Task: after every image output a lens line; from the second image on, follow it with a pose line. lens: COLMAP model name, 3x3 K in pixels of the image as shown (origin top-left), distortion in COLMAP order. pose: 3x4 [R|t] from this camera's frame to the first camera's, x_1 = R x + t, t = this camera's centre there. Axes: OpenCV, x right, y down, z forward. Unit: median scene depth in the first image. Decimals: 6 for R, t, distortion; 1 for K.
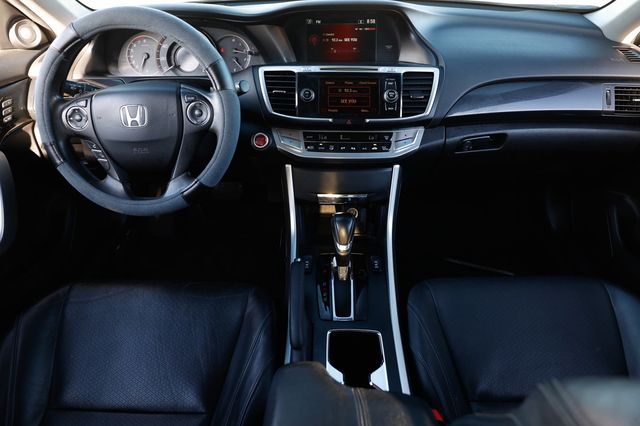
lens RADIAL K [[455.1, 0, 320.6], [0, 455.1, 207.2], [0, 0, 1]] dist [-0.059153, 0.049456]
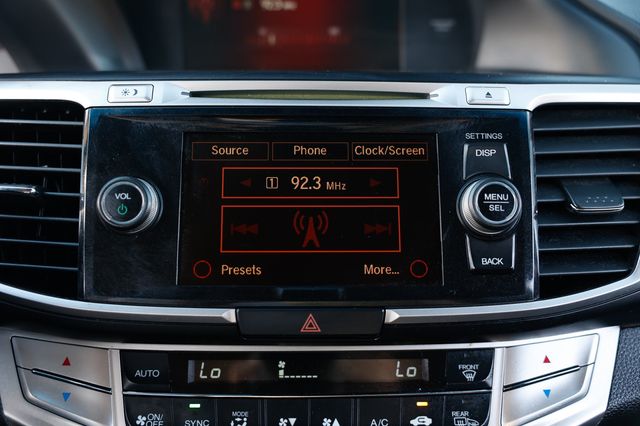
lens RADIAL K [[666.9, 0, 318.2], [0, 666.9, 217.1], [0, 0, 1]] dist [0.018750, 0.000000]
pose [[0.999158, -0.007240, 0.040394, 0.052498], [0.011858, 0.993260, -0.115299, -0.199359], [-0.039287, 0.115681, 0.992509, 0.656632]]
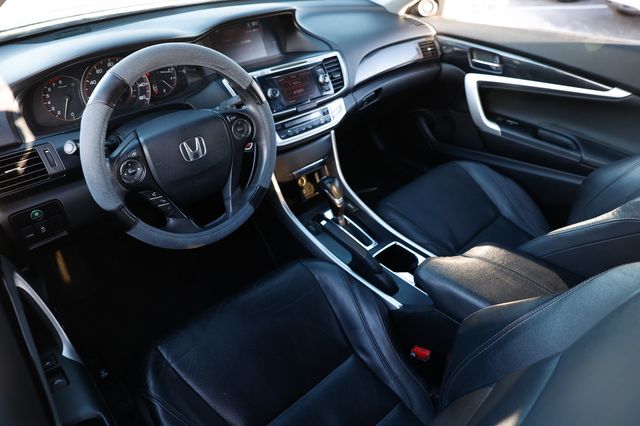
lens RADIAL K [[455.1, 0, 324.4], [0, 455.1, 207.5], [0, 0, 1]] dist [-0.059153, 0.049456]
pose [[0.696617, -0.385752, 0.604914, -0.732721], [0.353041, 0.918316, 0.179047, -0.132961], [-0.624570, 0.088832, 0.775900, 0.023159]]
